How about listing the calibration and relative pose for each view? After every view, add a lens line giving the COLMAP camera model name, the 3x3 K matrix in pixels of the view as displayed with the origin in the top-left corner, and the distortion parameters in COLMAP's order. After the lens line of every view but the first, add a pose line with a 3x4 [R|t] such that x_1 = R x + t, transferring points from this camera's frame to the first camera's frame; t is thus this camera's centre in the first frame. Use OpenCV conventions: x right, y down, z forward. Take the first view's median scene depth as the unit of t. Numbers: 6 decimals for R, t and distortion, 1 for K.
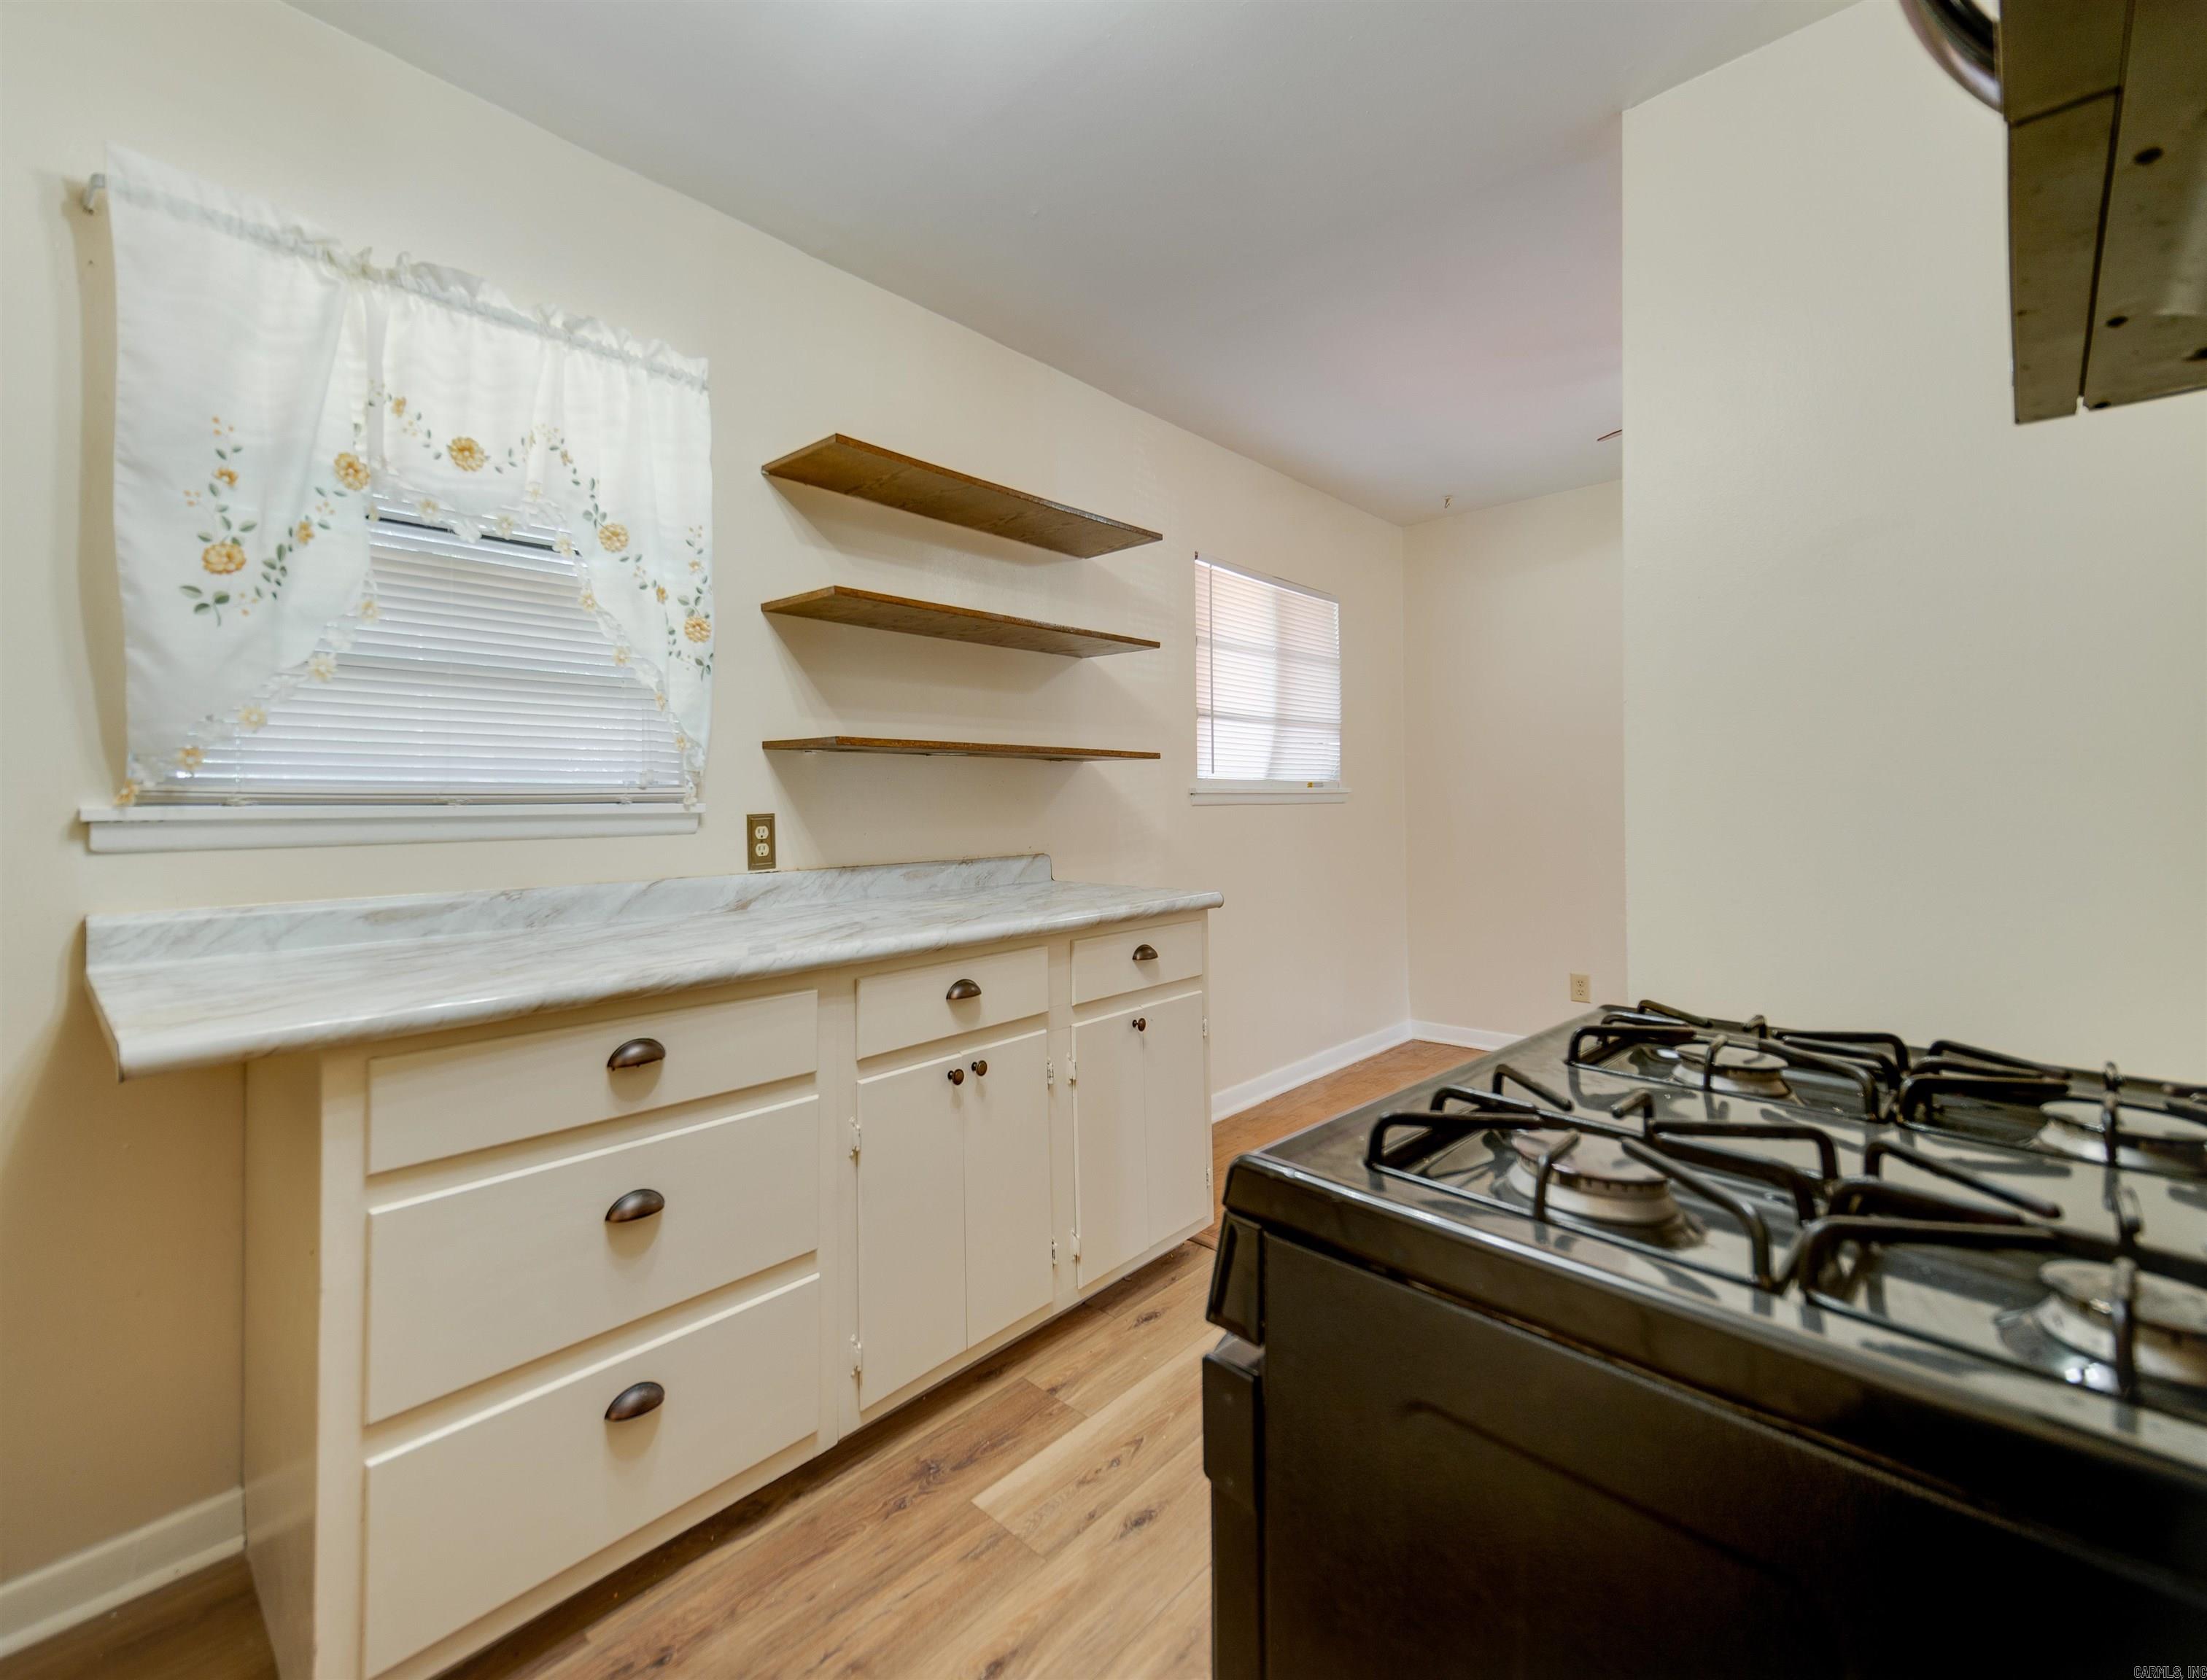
lens RADIAL K [[984.1, 0, 1065.7], [0, 984.1, 796.0], [0, 0, 1]] dist [0.007185, -0.002152]
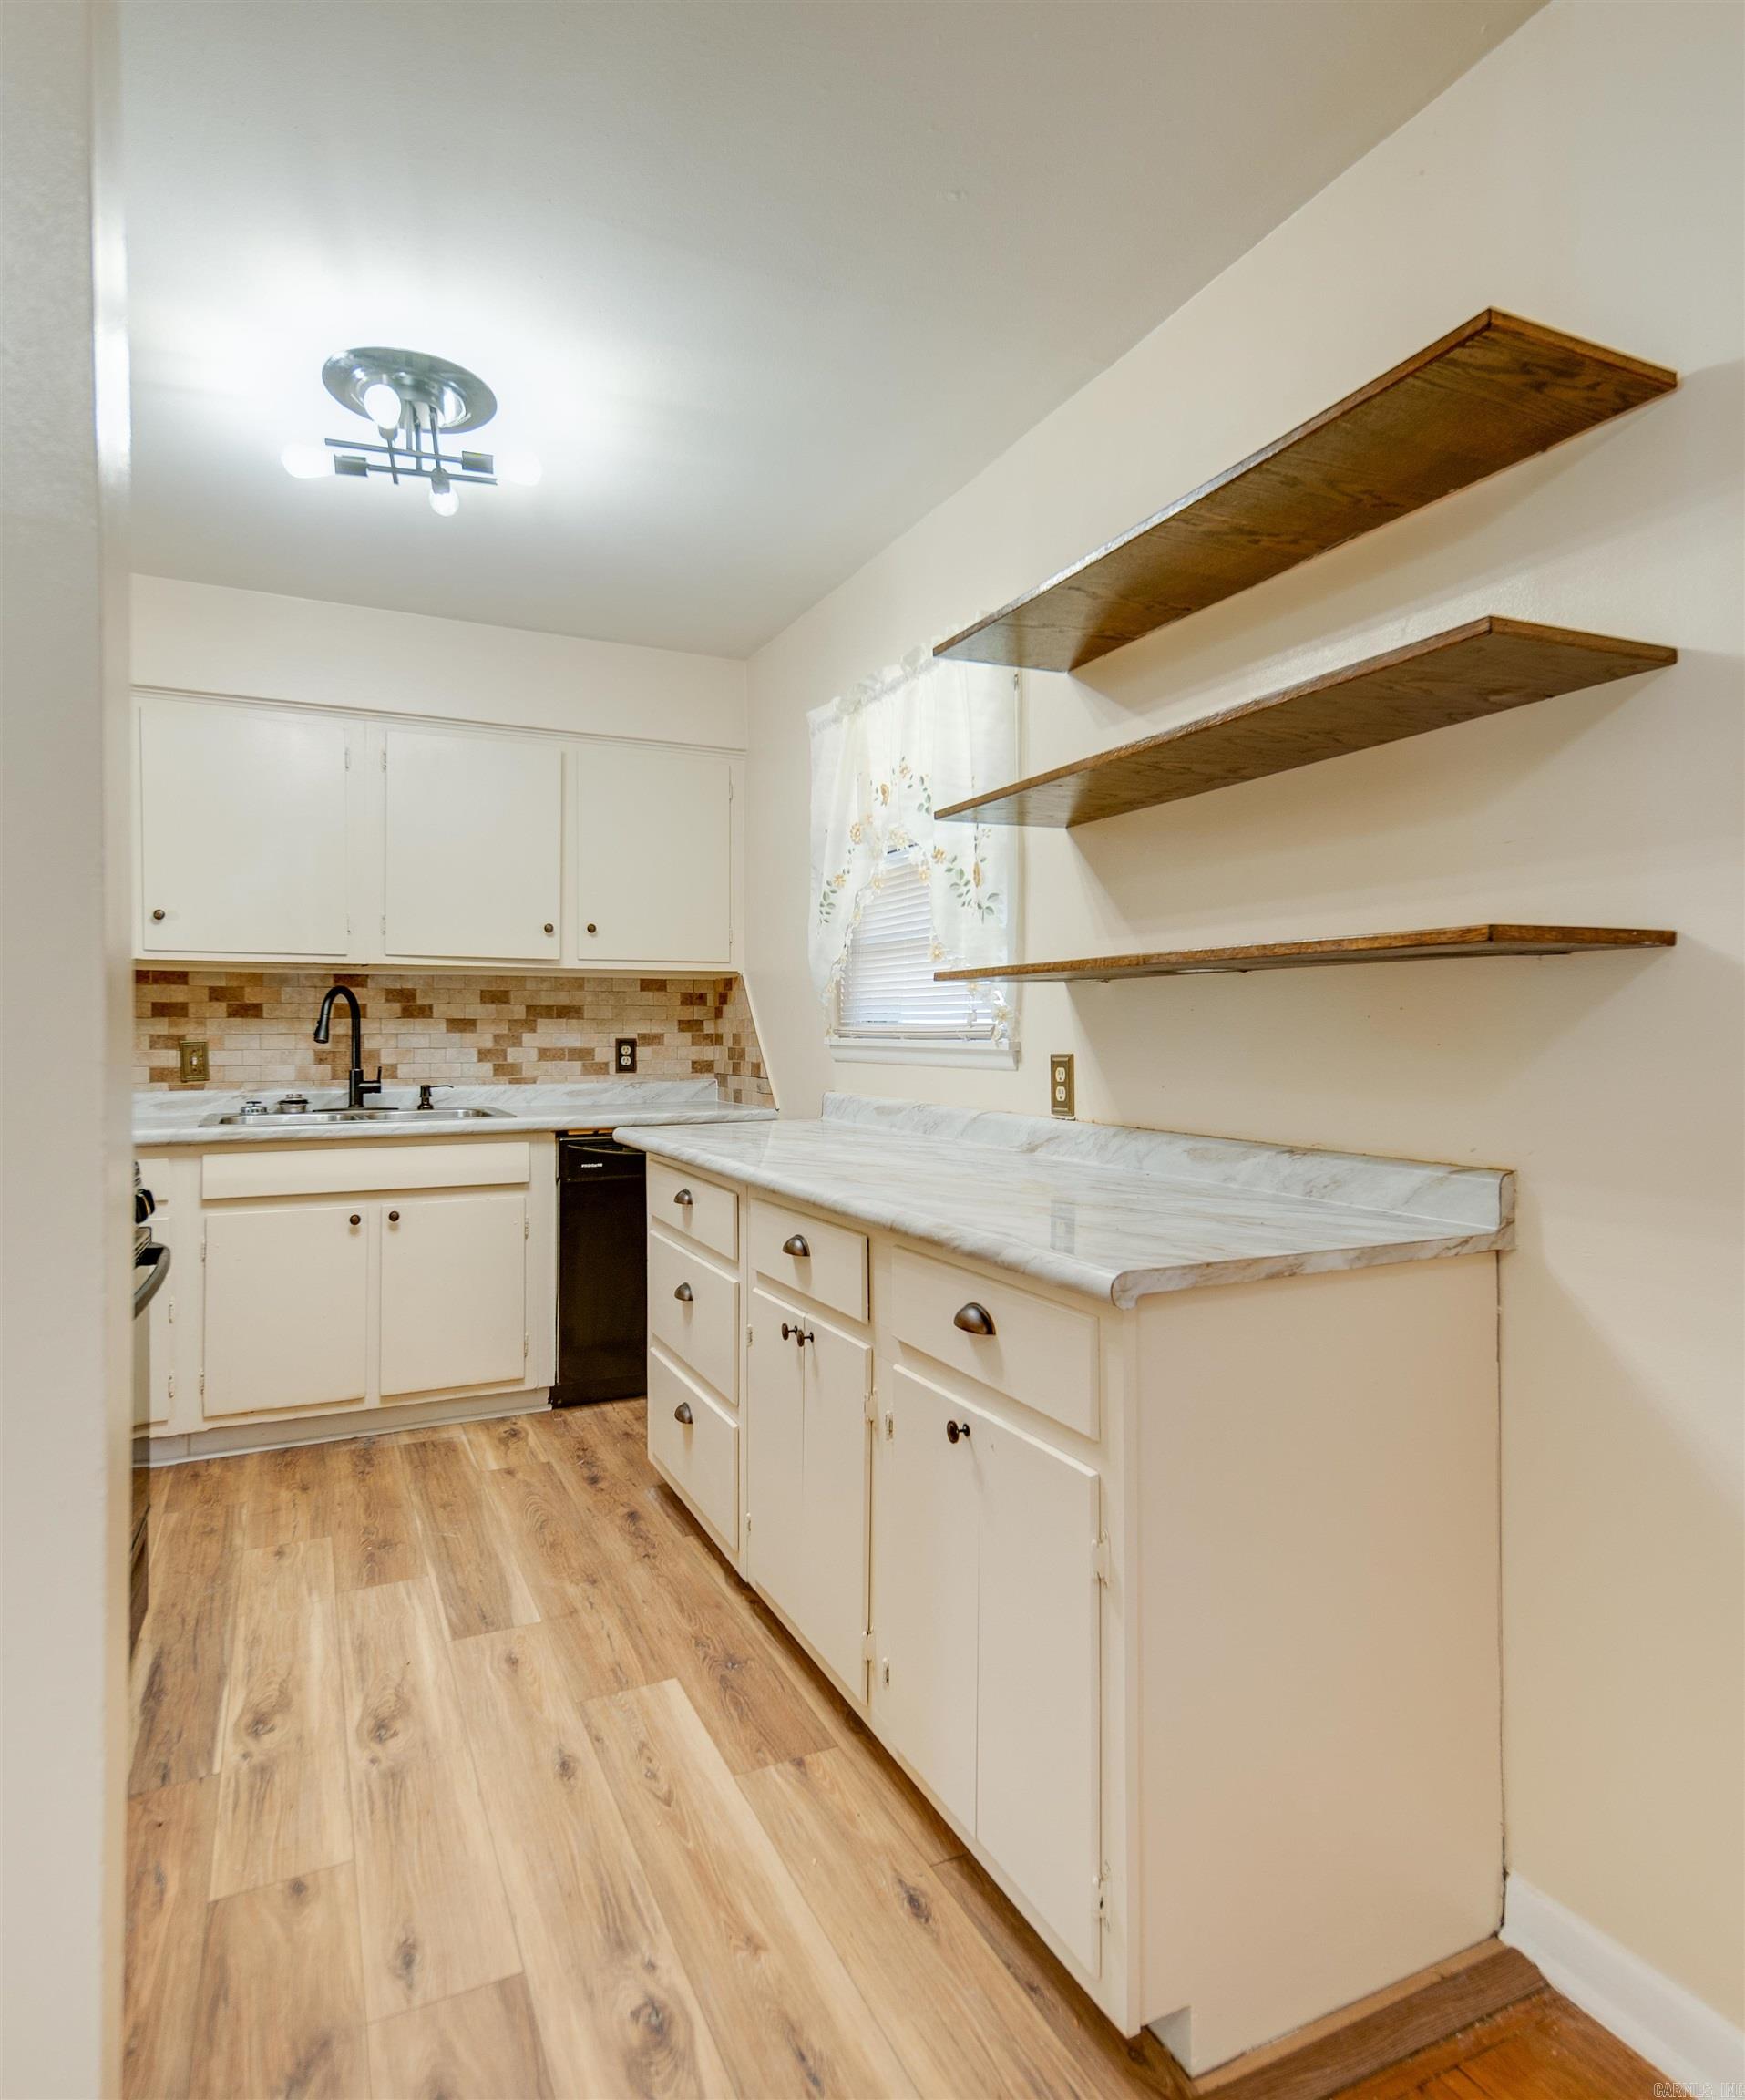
lens RADIAL K [[1222.7, 0, 871.6], [0, 1222.7, 1032.1], [0, 0, 1]] dist [0.021544, 0.000071]
pose [[-0.380791, 0.009348, -0.924614, 1.026018], [0.012207, 0.999913, 0.005082, -0.012949], [0.924581, -0.009352, -0.380871, 1.633579]]
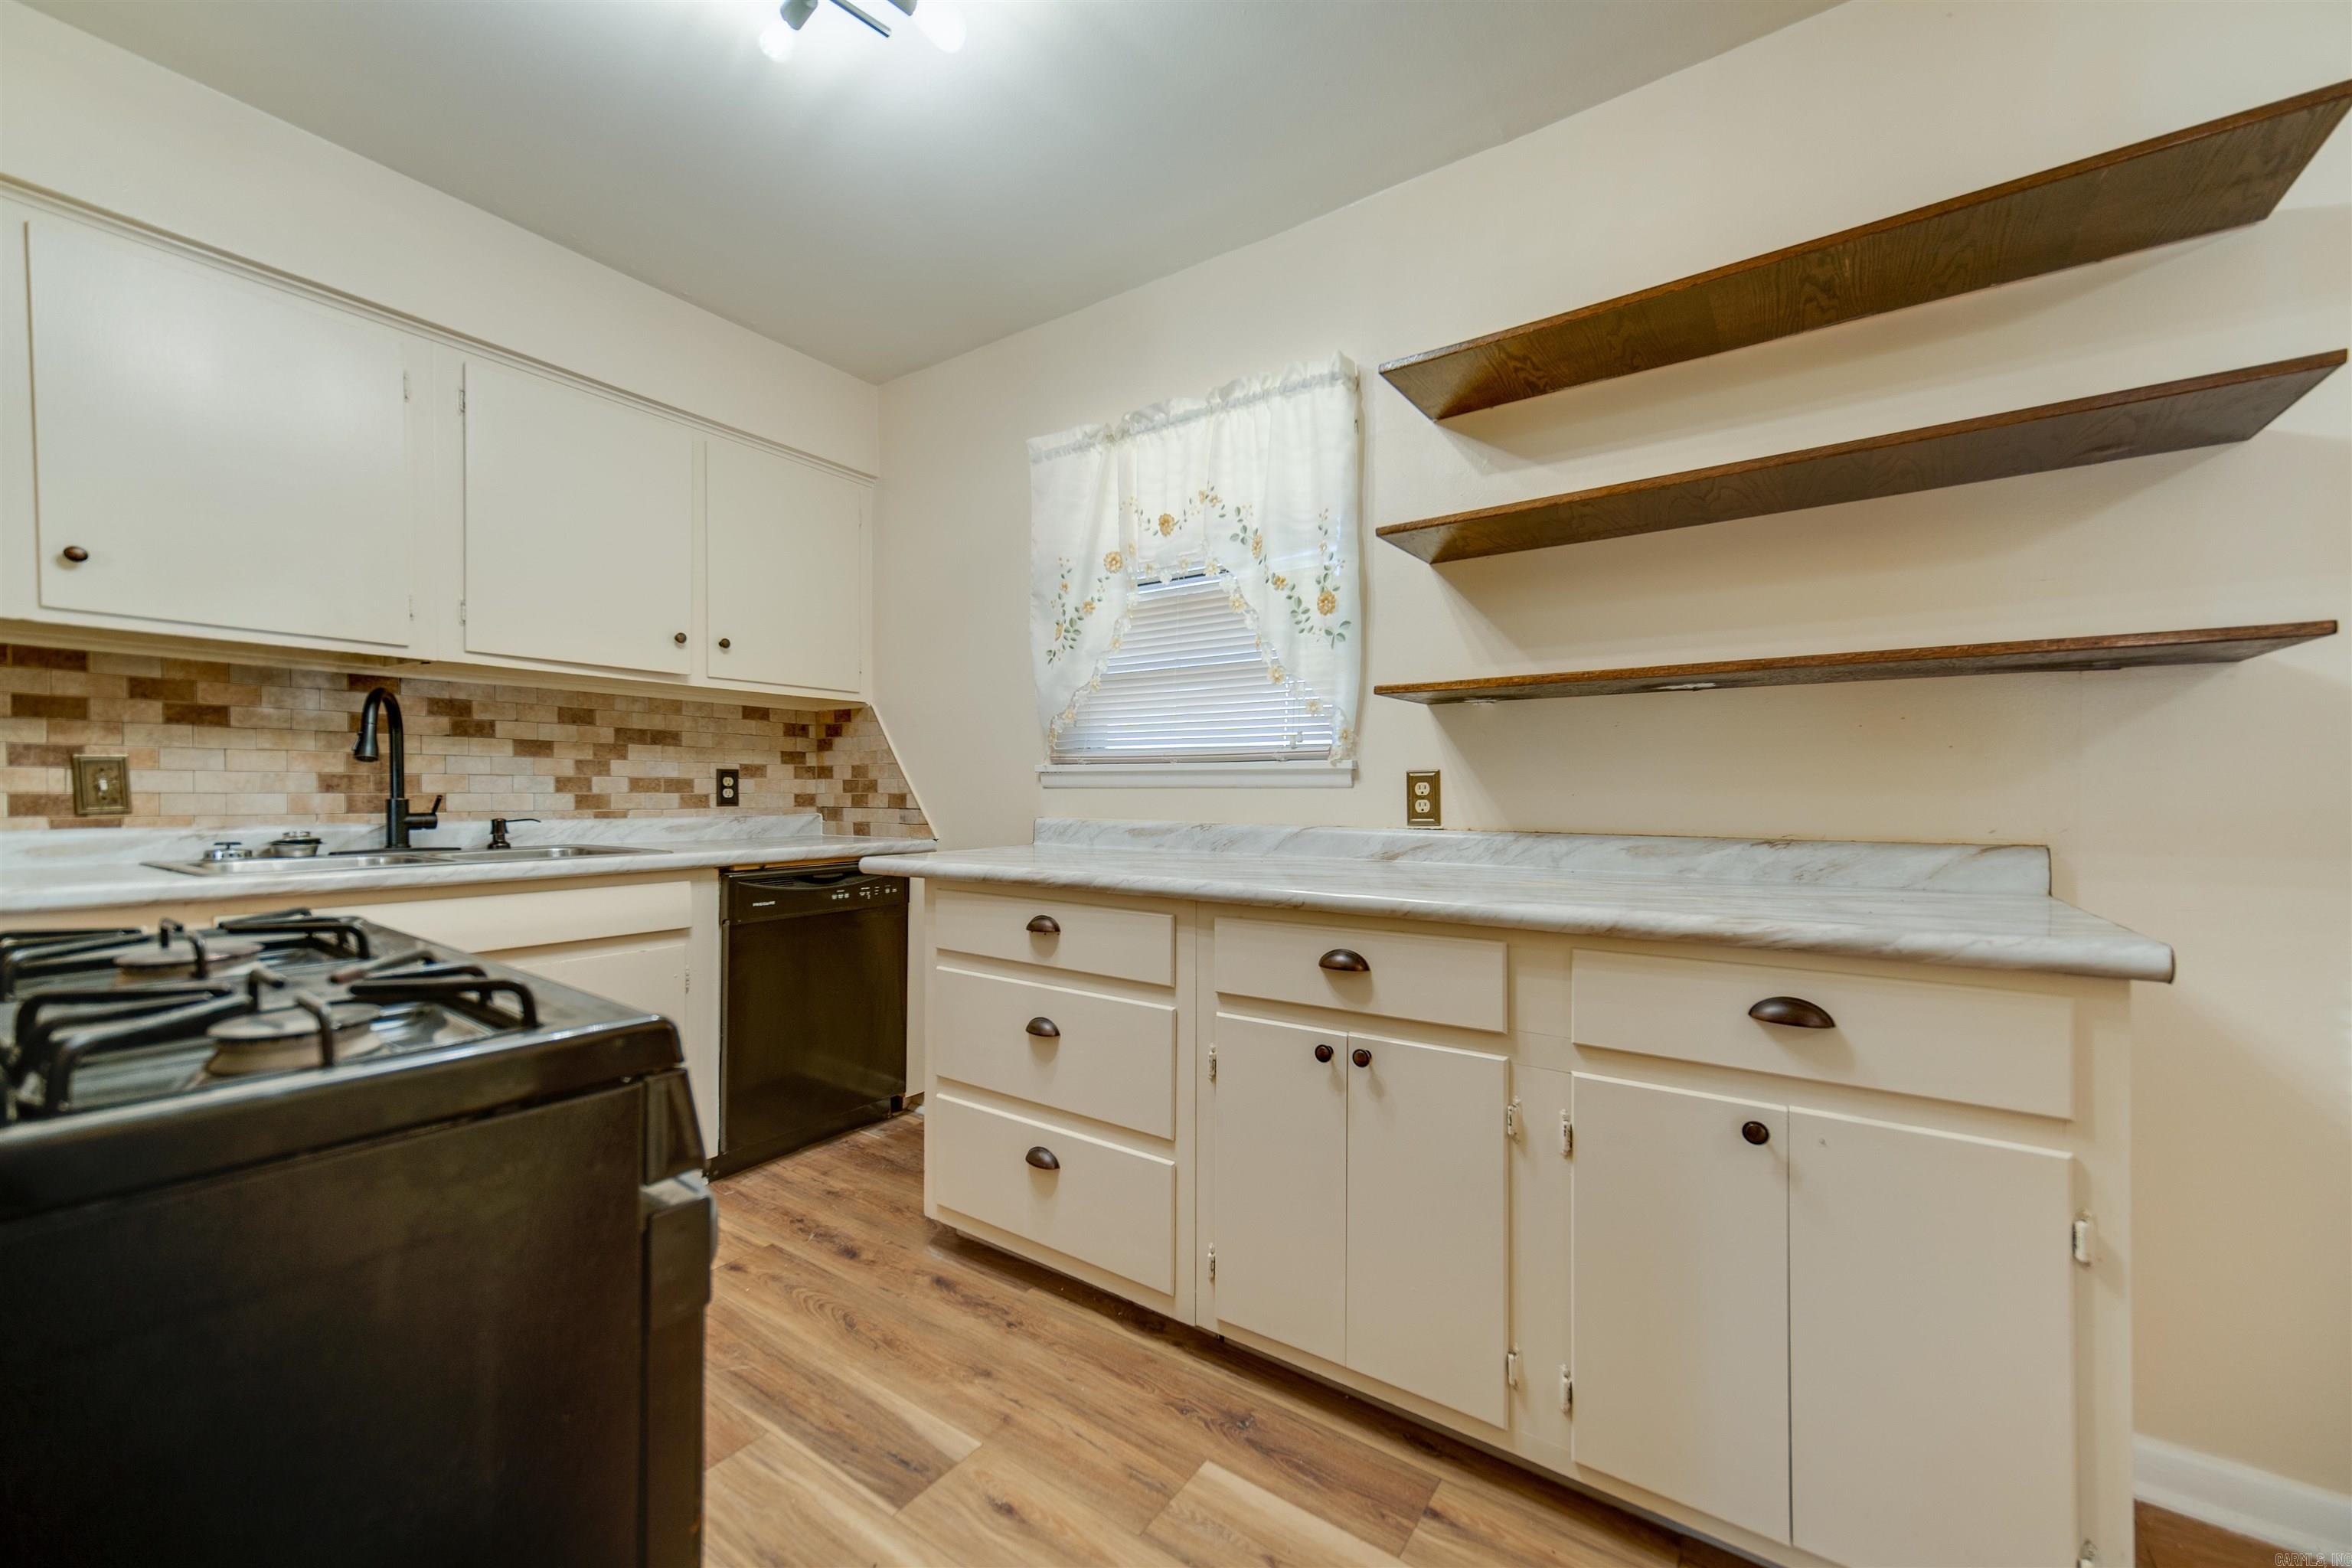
lens RADIAL K [[929.1, 0, 1180.9], [0, 929.1, 808.6], [0, 0, 1]] dist [0.026337, -0.003091]
pose [[0.126142, 0.026598, -0.991656, 0.764214], [0.004516, 0.999615, 0.027386, 0.038710], [0.992002, -0.007933, 0.125973, 0.813856]]
